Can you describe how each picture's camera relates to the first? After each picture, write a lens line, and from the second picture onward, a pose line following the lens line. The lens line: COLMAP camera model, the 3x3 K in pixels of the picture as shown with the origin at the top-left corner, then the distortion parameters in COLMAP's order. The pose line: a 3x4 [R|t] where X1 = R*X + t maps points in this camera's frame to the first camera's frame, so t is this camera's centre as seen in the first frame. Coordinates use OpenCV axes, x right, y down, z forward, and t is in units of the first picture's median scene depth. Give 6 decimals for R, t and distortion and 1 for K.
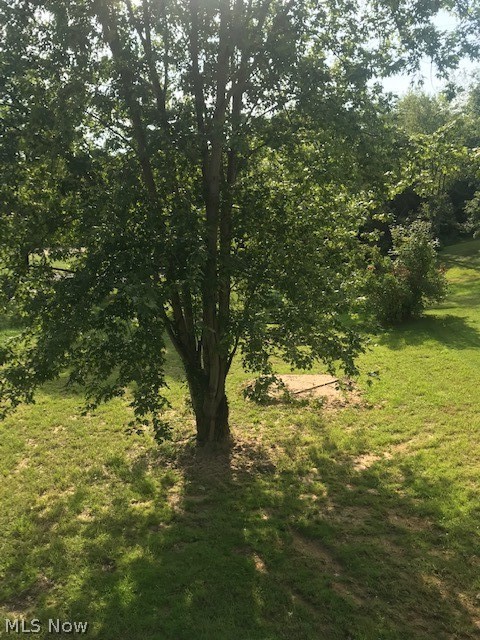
lens RADIAL K [[526.7, 0, 240.6], [0, 526.7, 320.8], [0, 0, 1]] dist [0.022225, -0.029220]
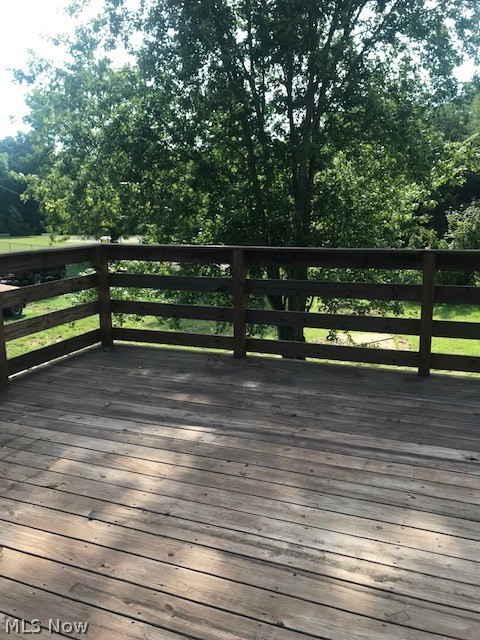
lens RADIAL K [[526.7, 0, 244.8], [0, 526.7, 323.4], [0, 0, 1]] dist [0.022225, -0.029220]
pose [[0.994417, 0.018011, -0.103970, -0.029665], [-0.015165, 0.999490, 0.028103, 0.052353], [0.104423, -0.026370, 0.994183, -0.265265]]
